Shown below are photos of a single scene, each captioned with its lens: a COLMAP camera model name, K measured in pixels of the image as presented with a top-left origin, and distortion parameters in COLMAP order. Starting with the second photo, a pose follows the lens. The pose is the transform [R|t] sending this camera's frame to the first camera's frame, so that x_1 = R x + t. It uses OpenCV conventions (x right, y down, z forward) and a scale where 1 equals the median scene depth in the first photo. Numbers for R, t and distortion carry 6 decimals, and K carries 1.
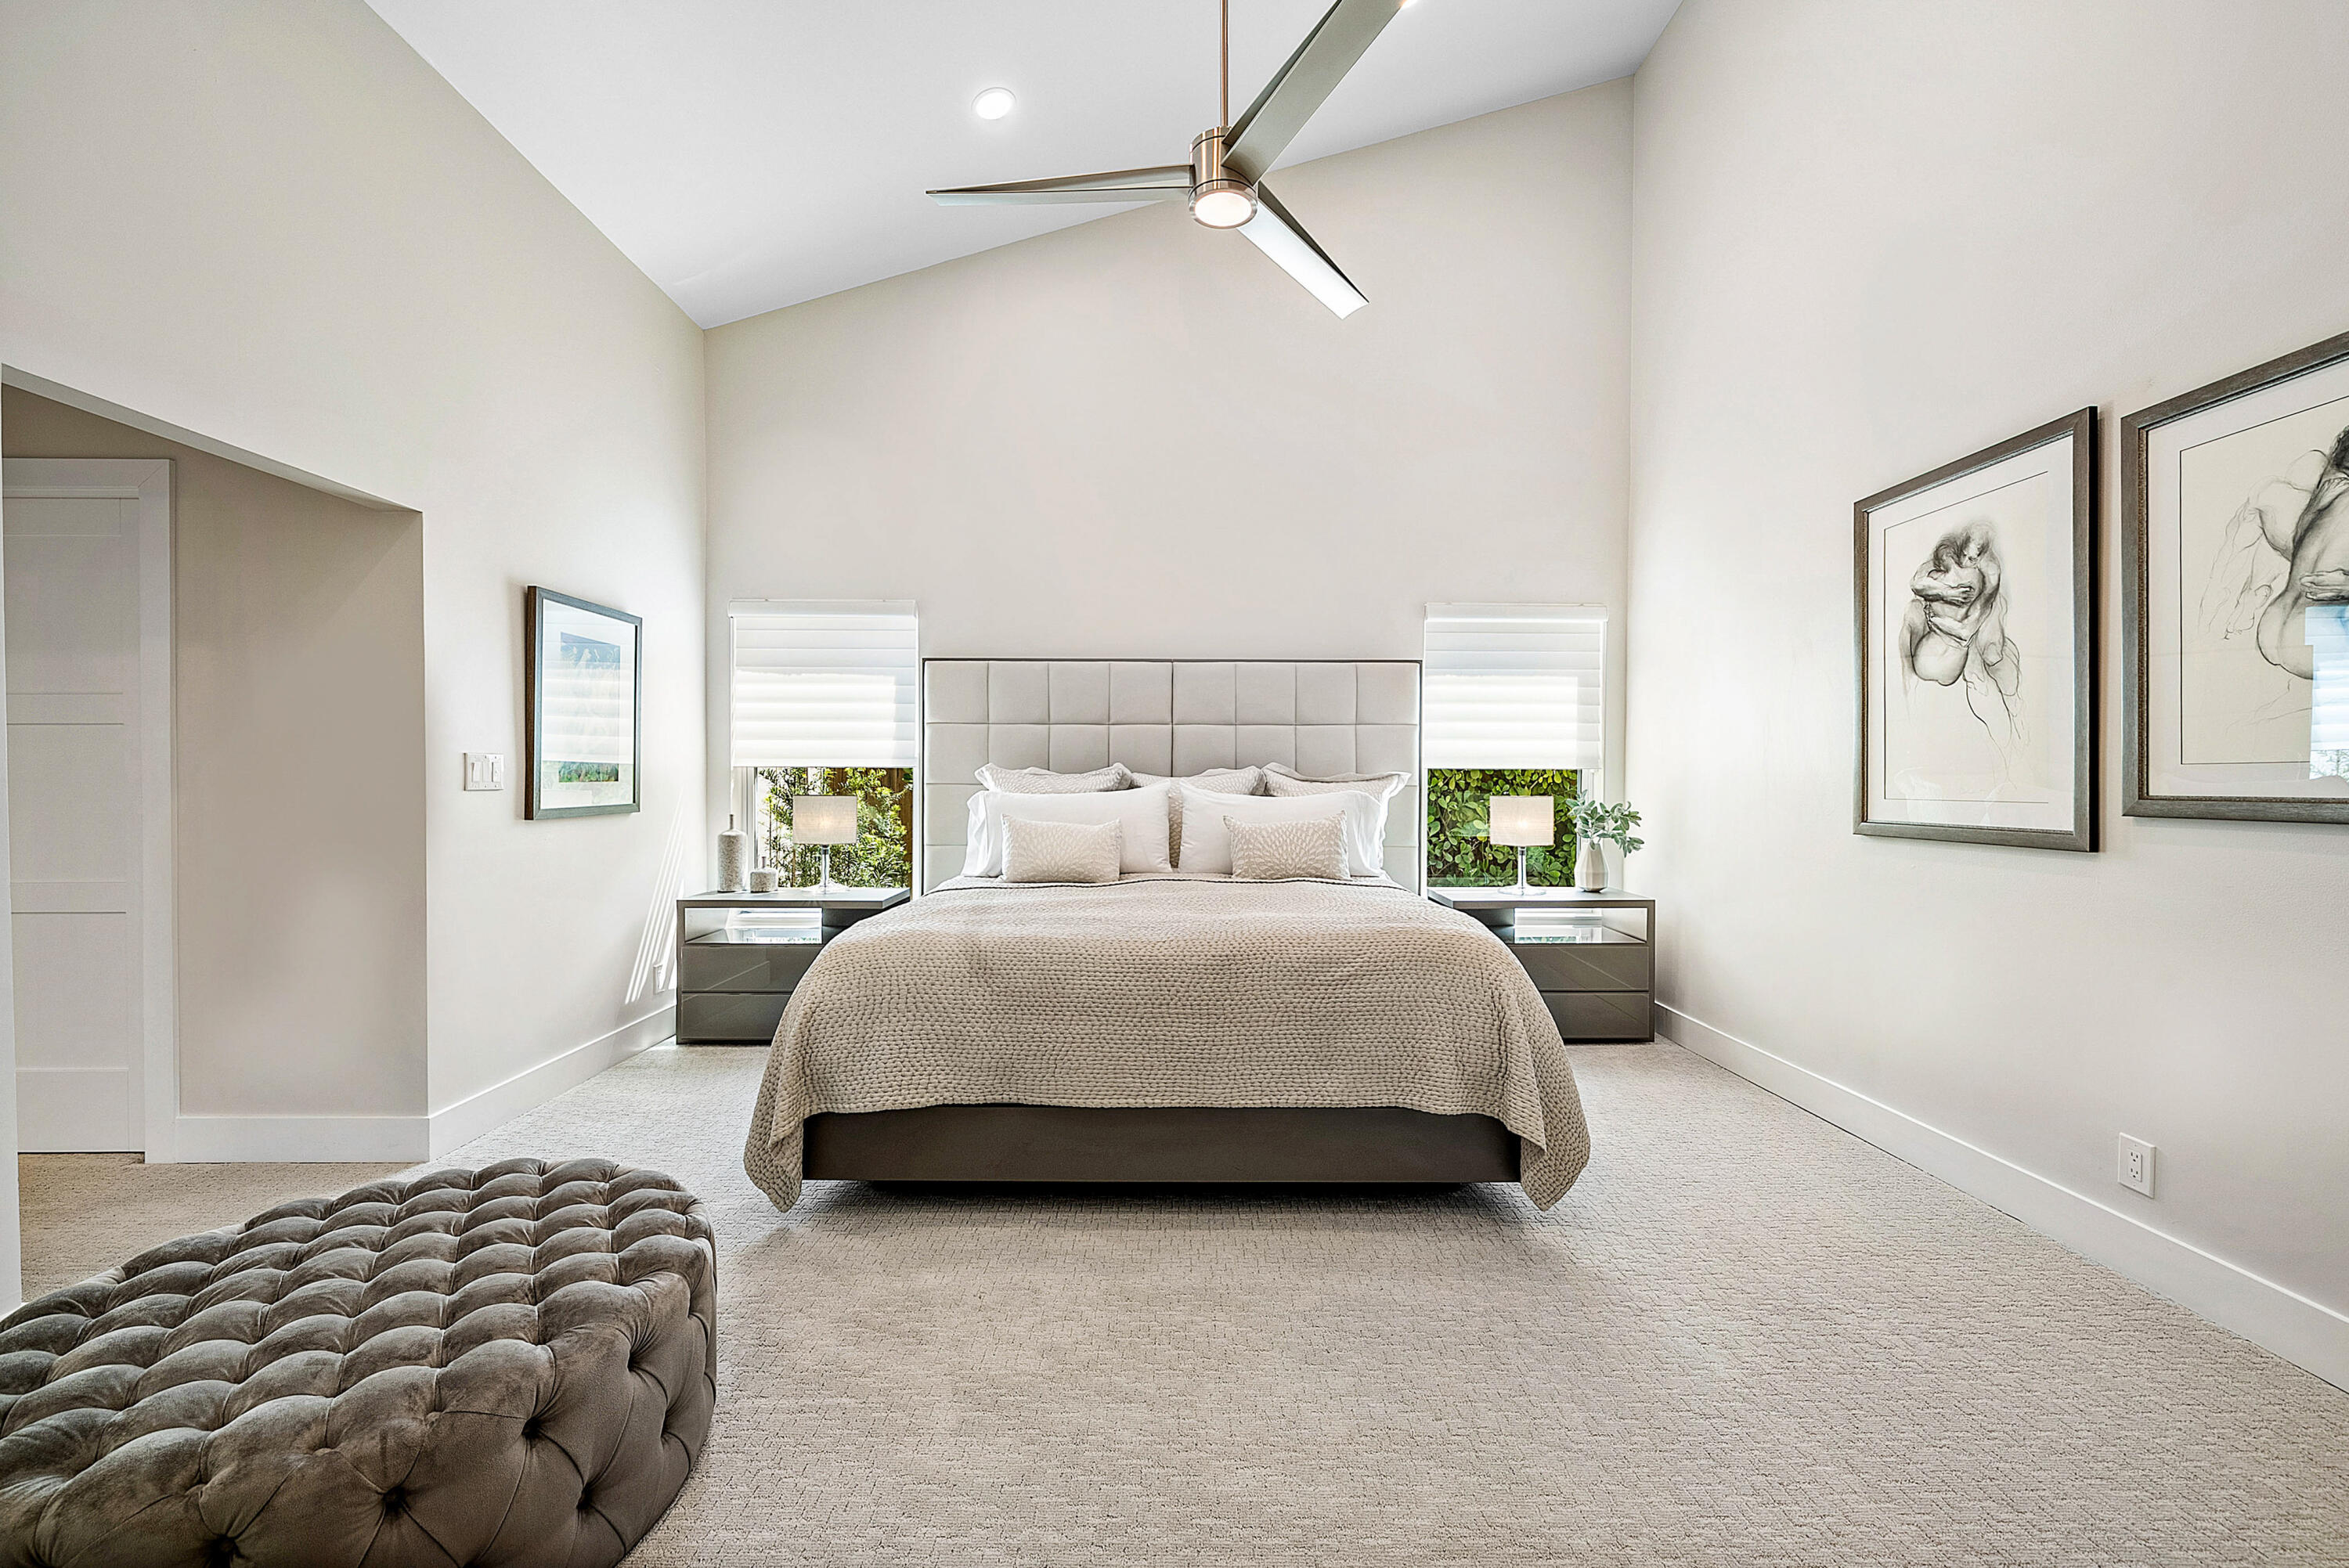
lens RADIAL K [[961.4, 0, 1209.8], [0, 961.4, 785.7], [0, 0, 1]] dist [-0.001619, -0.000901]
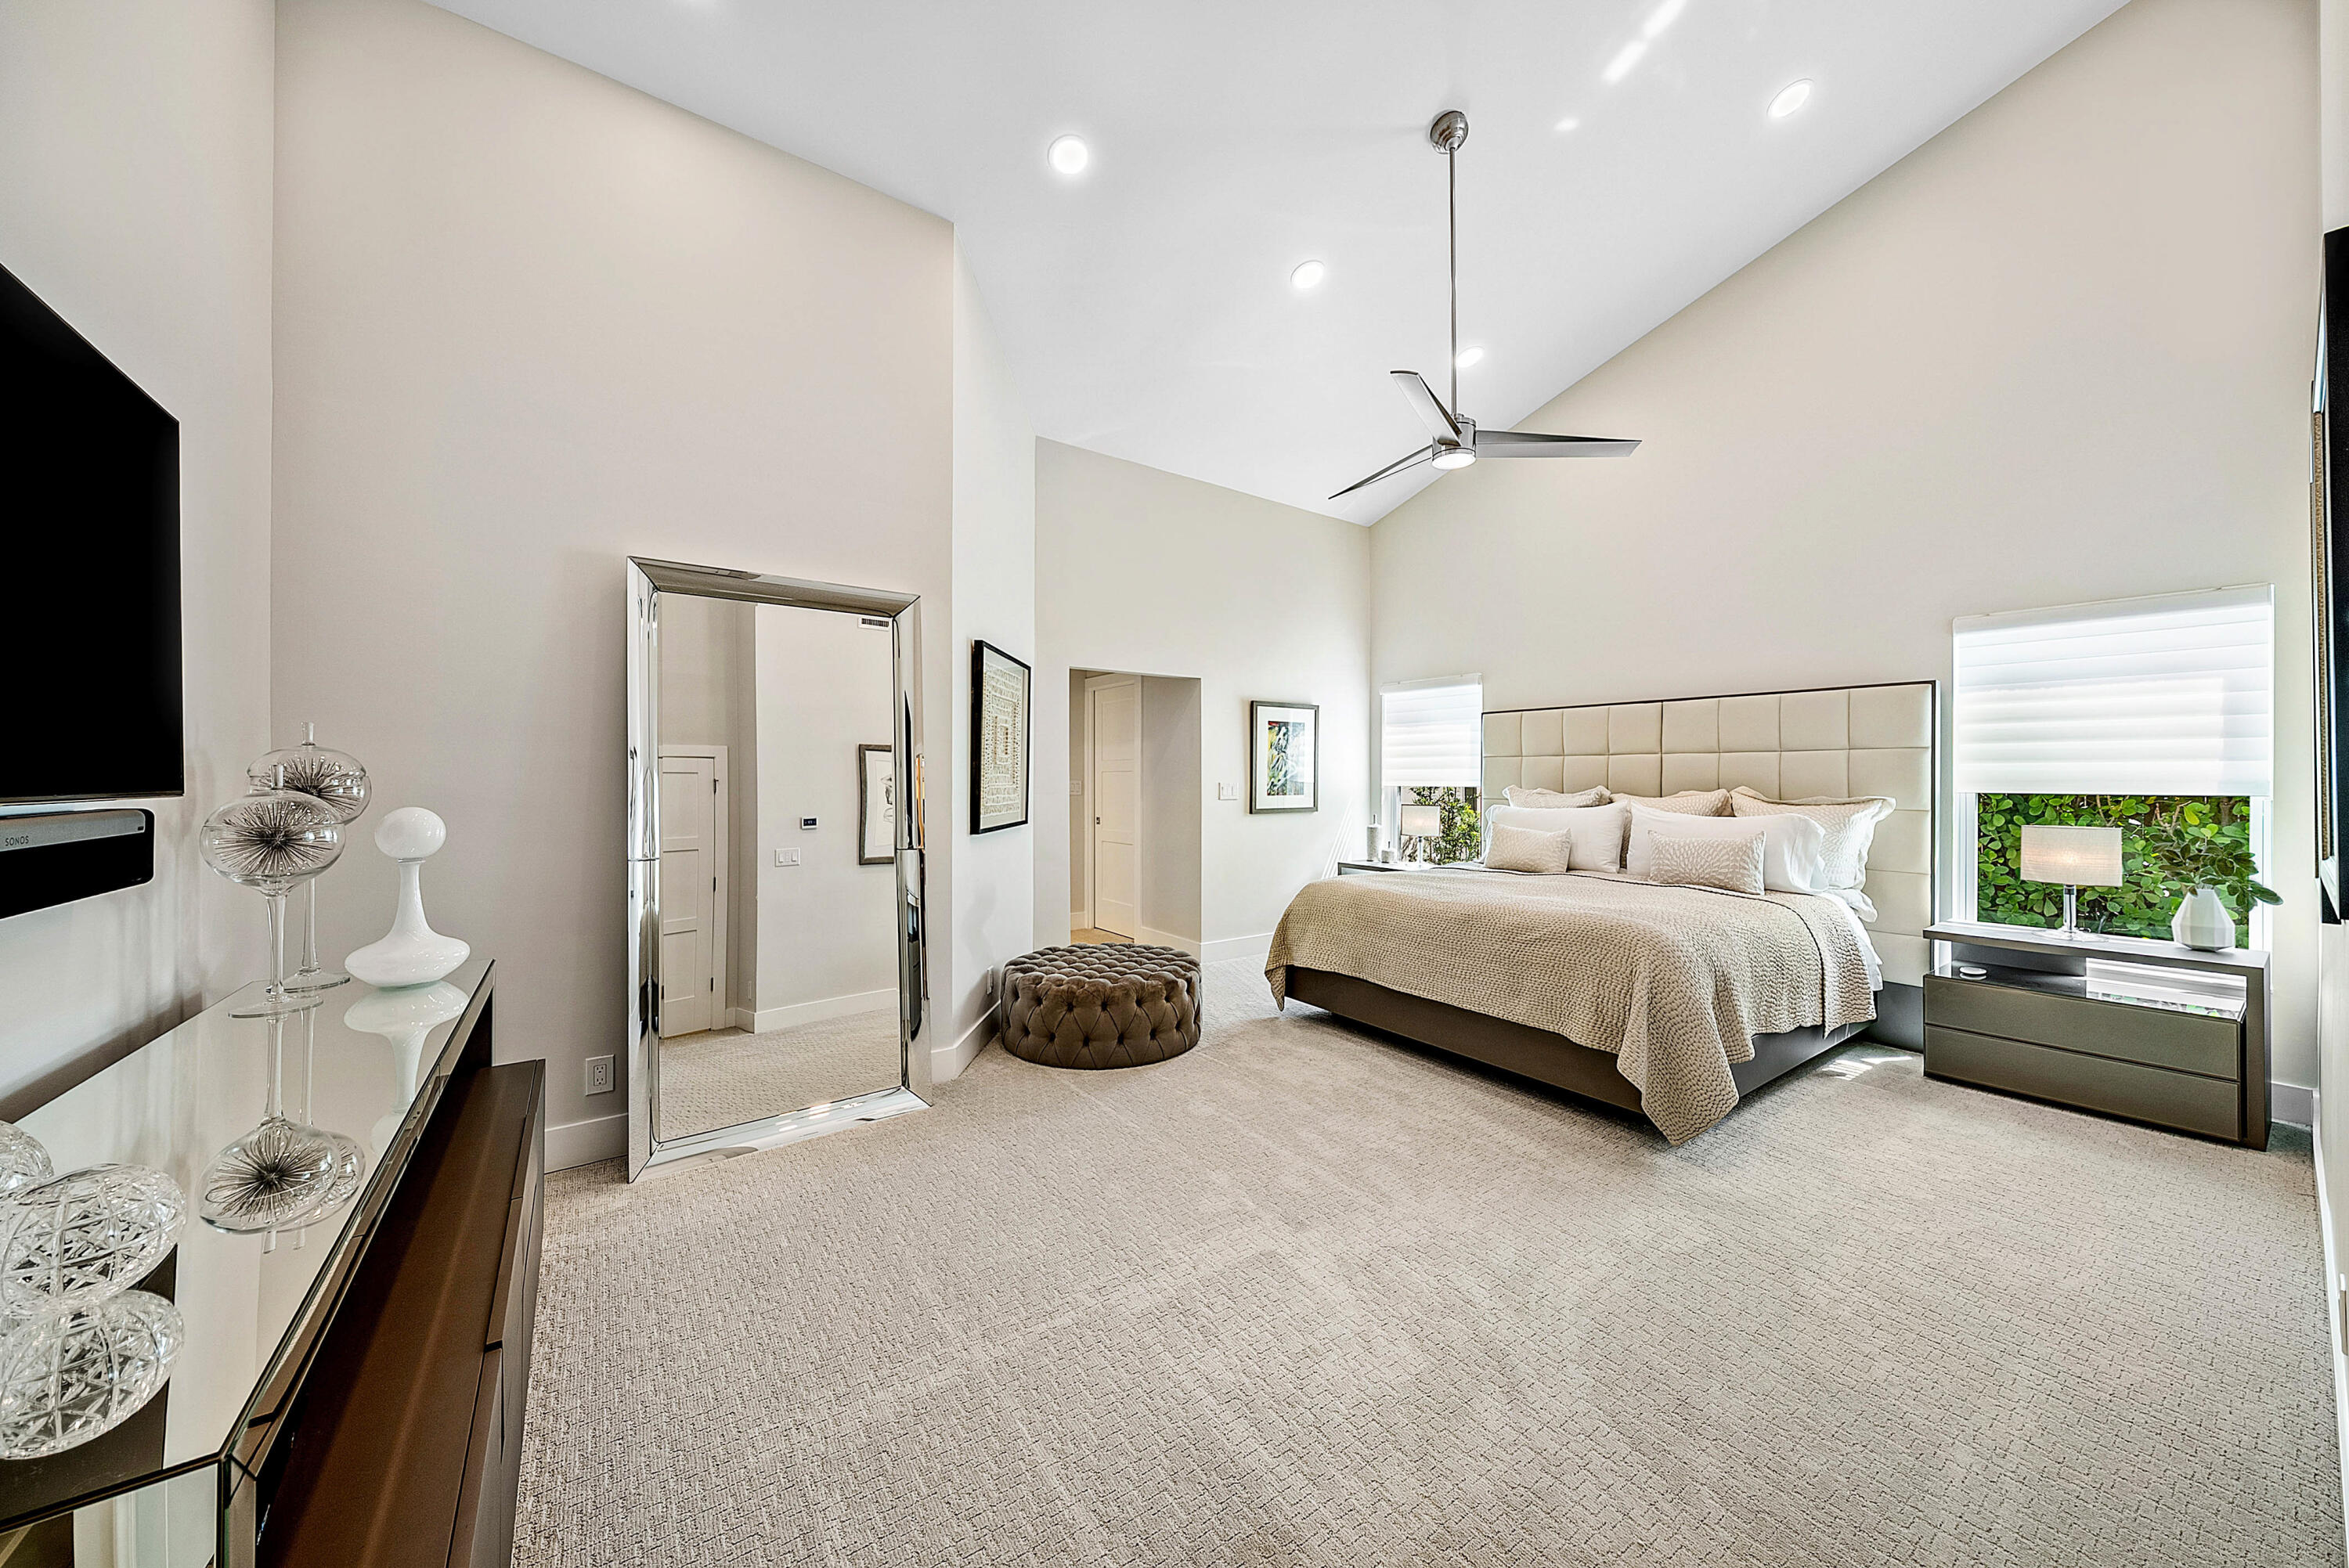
lens RADIAL K [[829.9, 0, 1157.0], [0, 829.9, 777.6], [0, 0, 1]] dist [0.003497, -0.001510]
pose [[0.548629, -0.000738, -0.836066, 0.535523], [-0.009692, 0.999927, -0.007243, -0.021840], [0.836010, 0.012077, 0.548582, -0.117418]]
